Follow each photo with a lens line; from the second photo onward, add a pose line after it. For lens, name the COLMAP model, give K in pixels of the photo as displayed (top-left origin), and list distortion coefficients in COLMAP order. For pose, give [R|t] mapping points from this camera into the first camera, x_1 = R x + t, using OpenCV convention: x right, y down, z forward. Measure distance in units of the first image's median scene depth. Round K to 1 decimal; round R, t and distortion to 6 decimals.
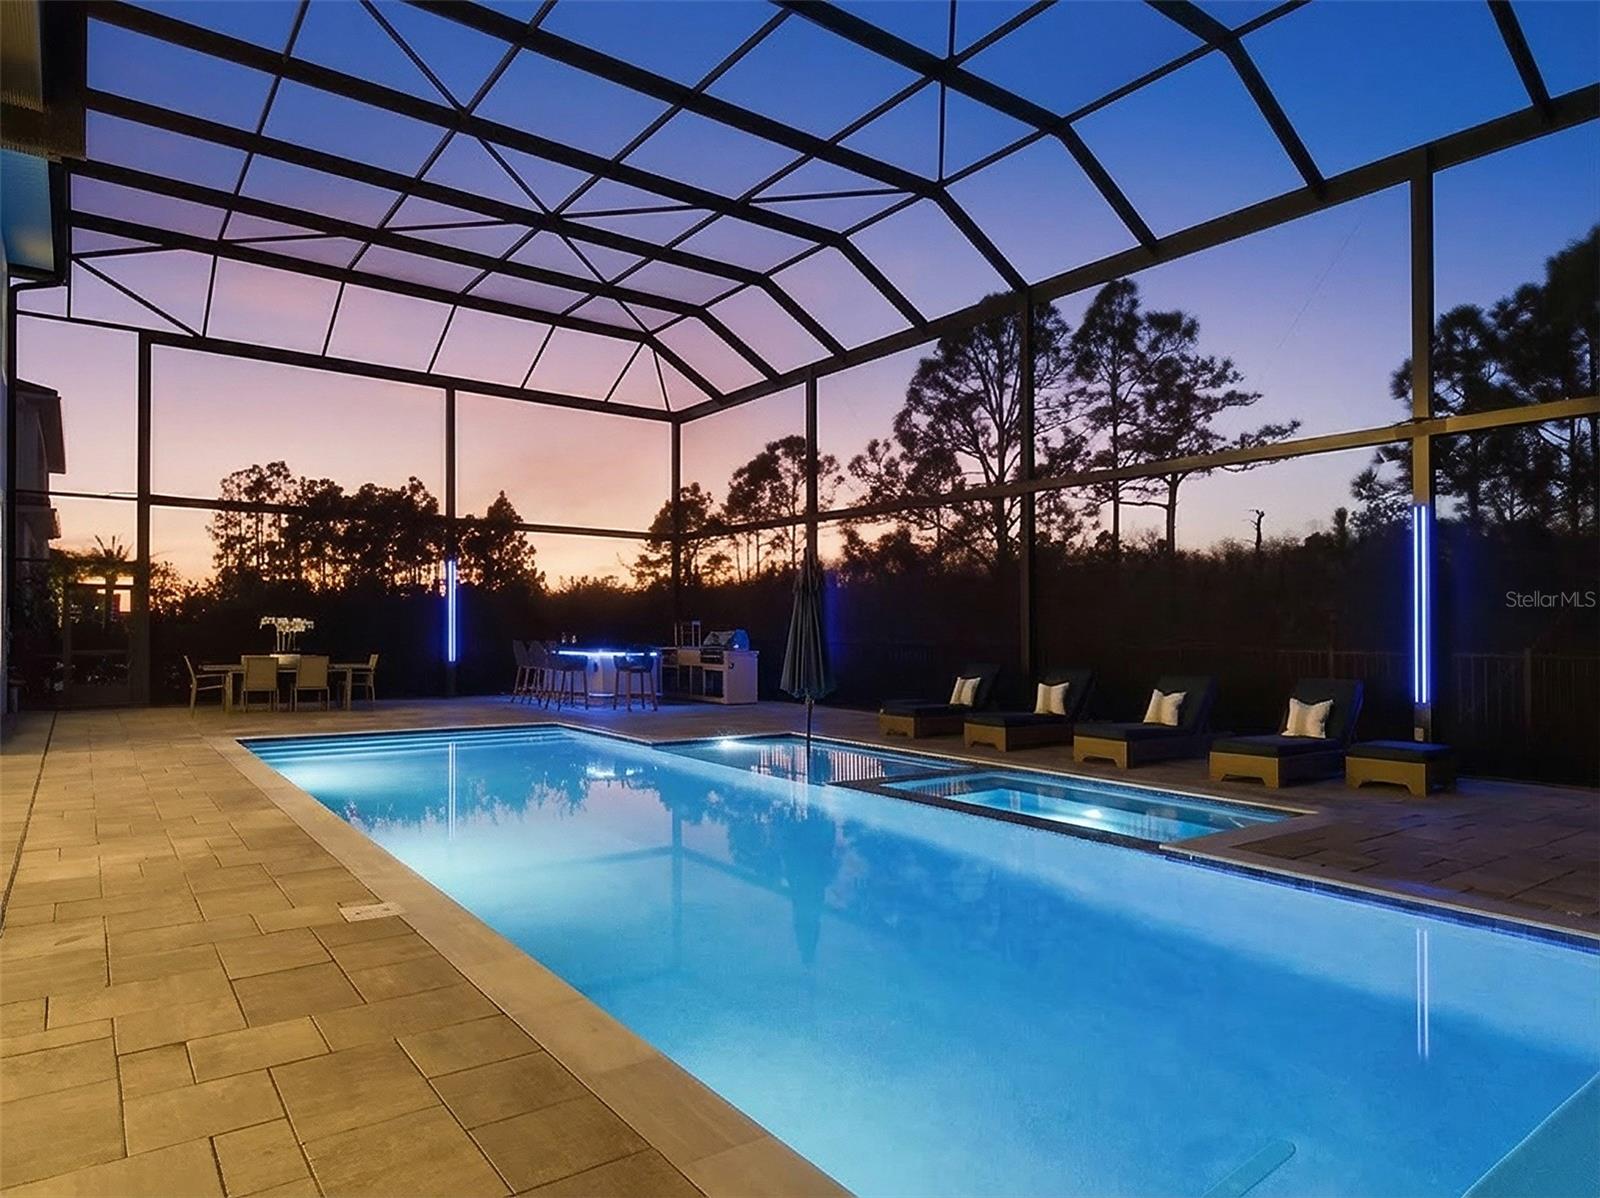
lens RADIAL K [[975.3, 0, 804.5], [0, 975.3, 636.0], [0, 0, 1]] dist [0.001111, -0.002242]
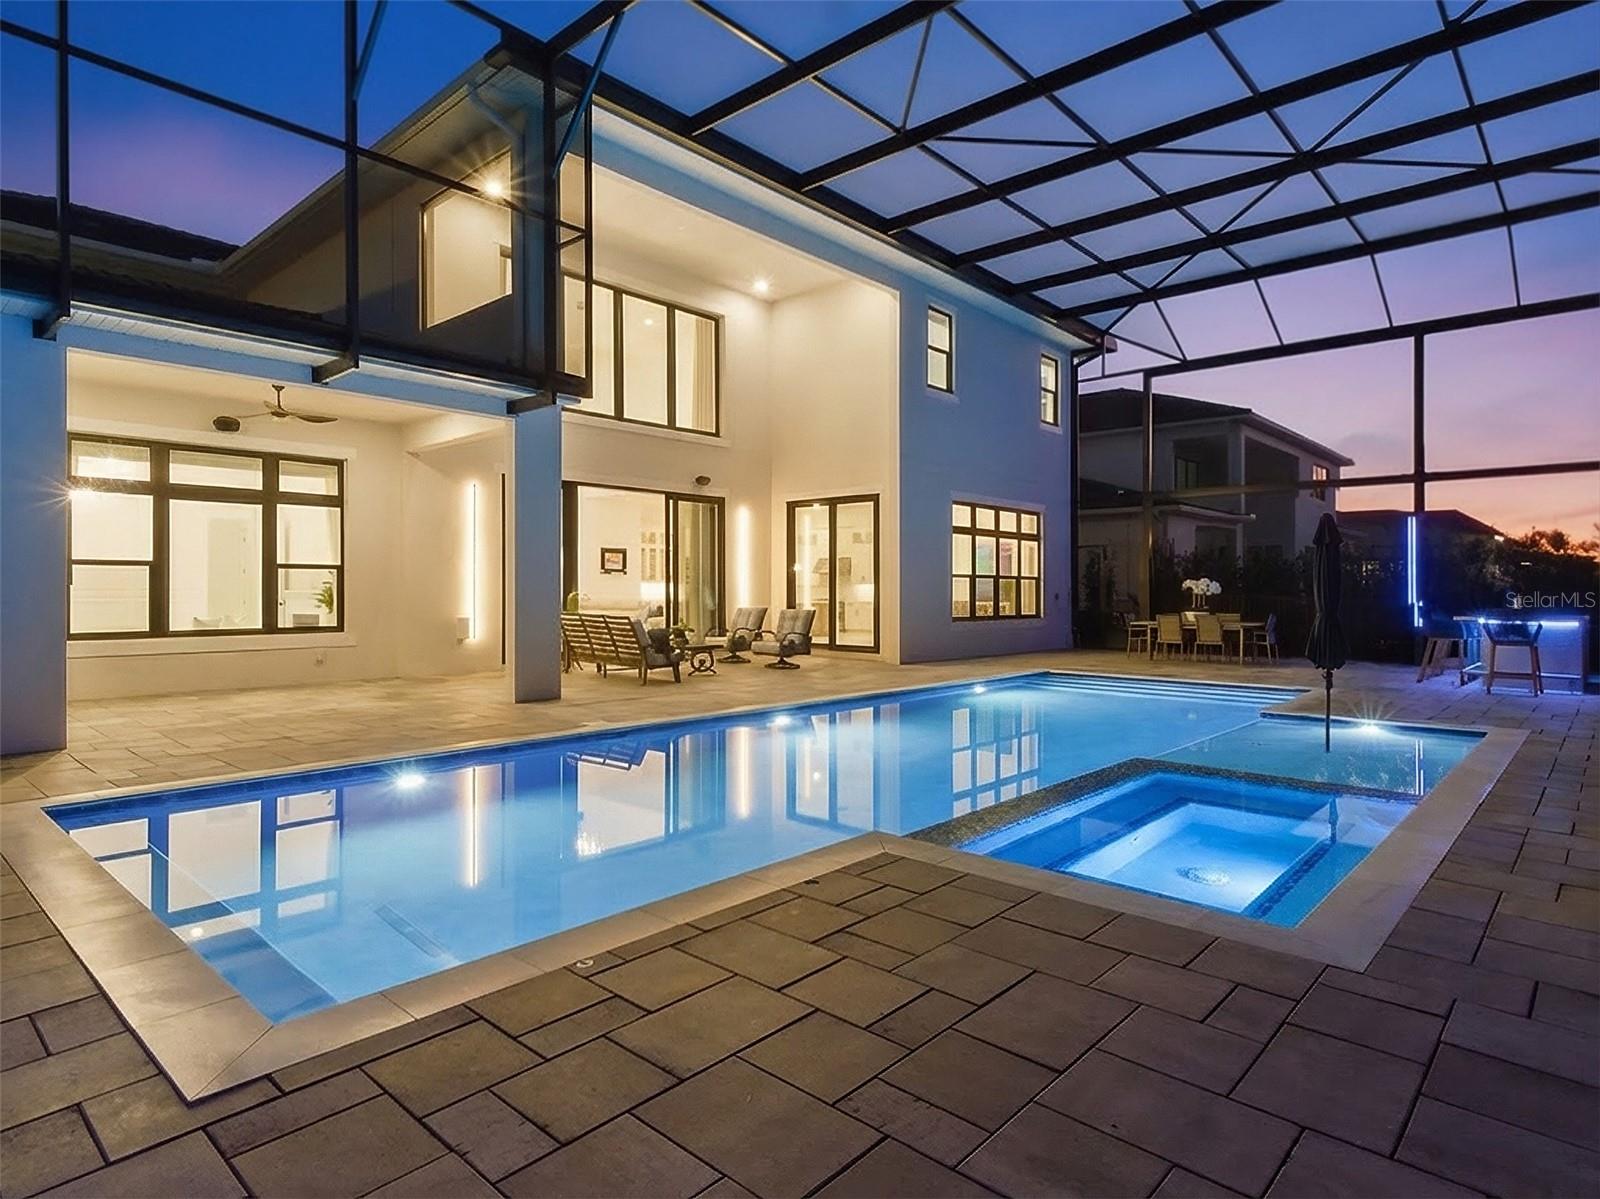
lens RADIAL K [[894.5, 0, 800.0], [0, 894.5, 599.5], [0, 0, 1]] dist [-0.000362, -0.016871]
pose [[0.185475, -0.000433, -0.982649, 0.381402], [-0.006489, 0.999978, -0.001666, 0.005443], [0.982628, 0.006686, 0.185468, 0.272731]]
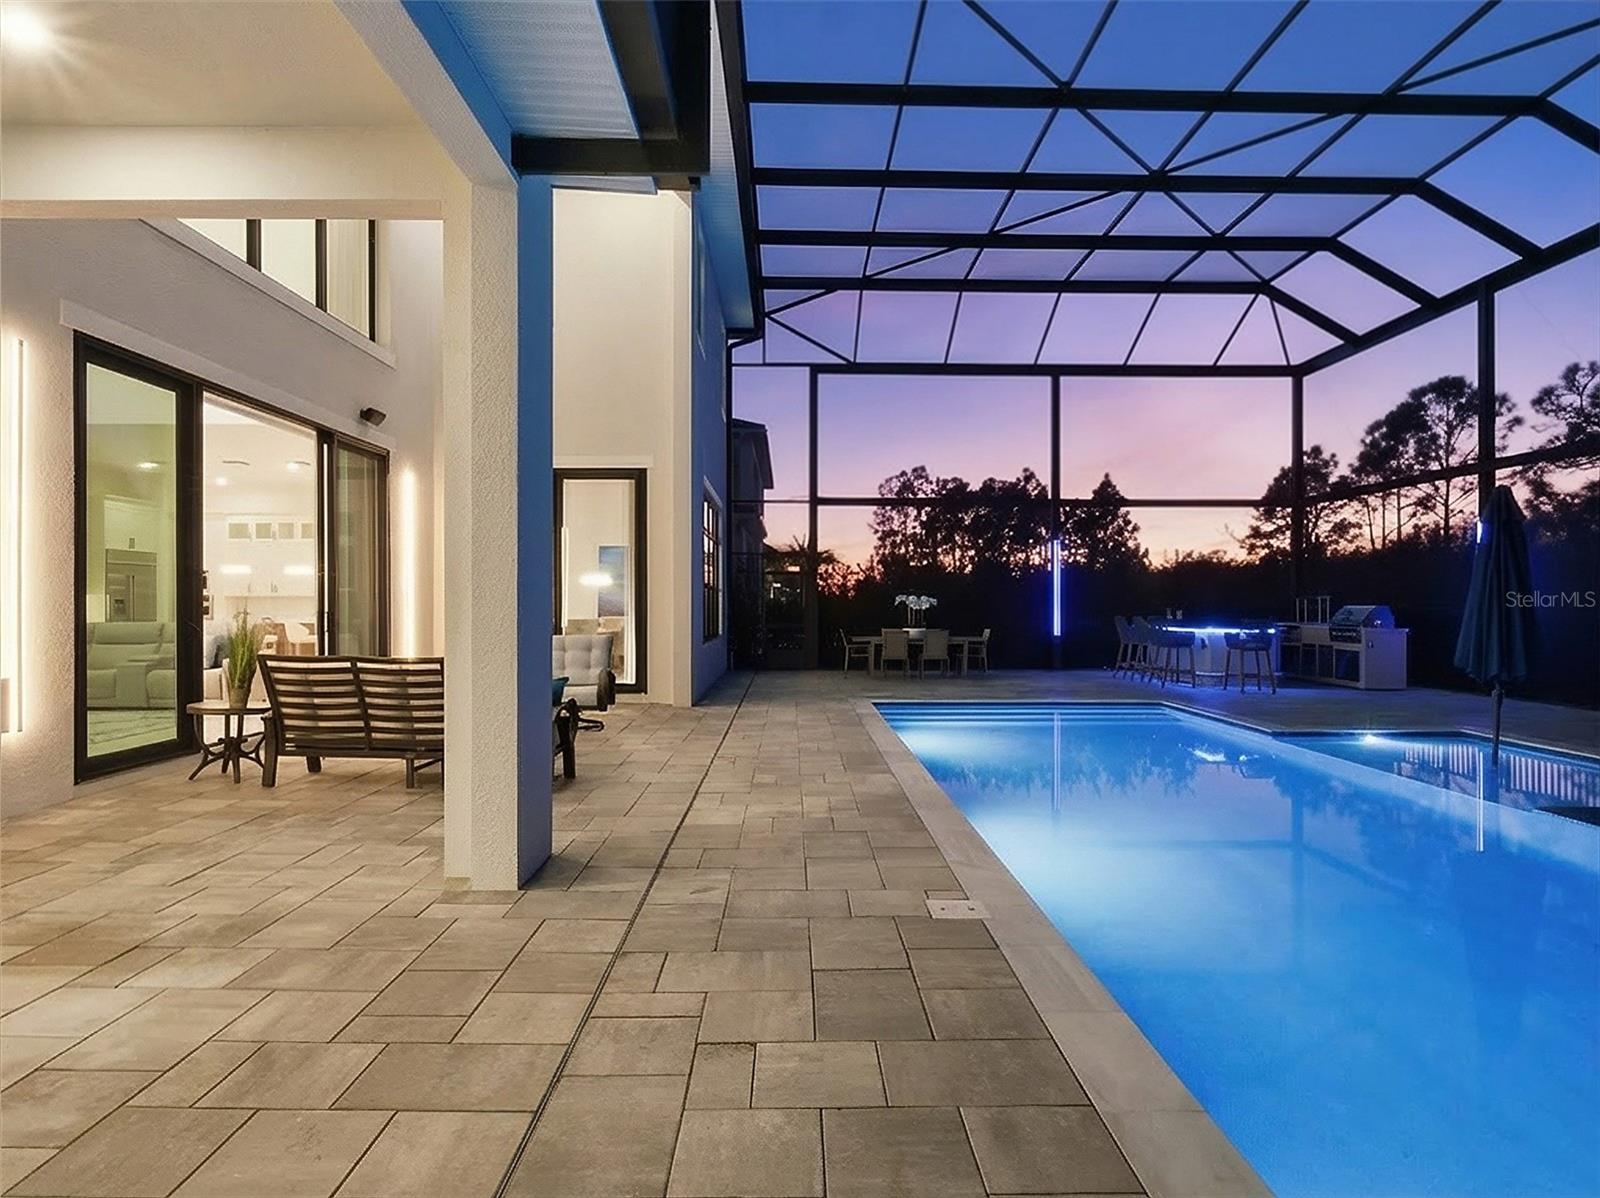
lens RADIAL K [[903.9, 0, 808.9], [0, 903.9, 618.0], [0, 0, 1]] dist [-0.001548, -0.002433]
pose [[0.814011, 0.002179, -0.580846, -0.014885], [0.002321, 0.999973, 0.007005, -0.000538], [0.580845, -0.007050, 0.813984, 0.056327]]
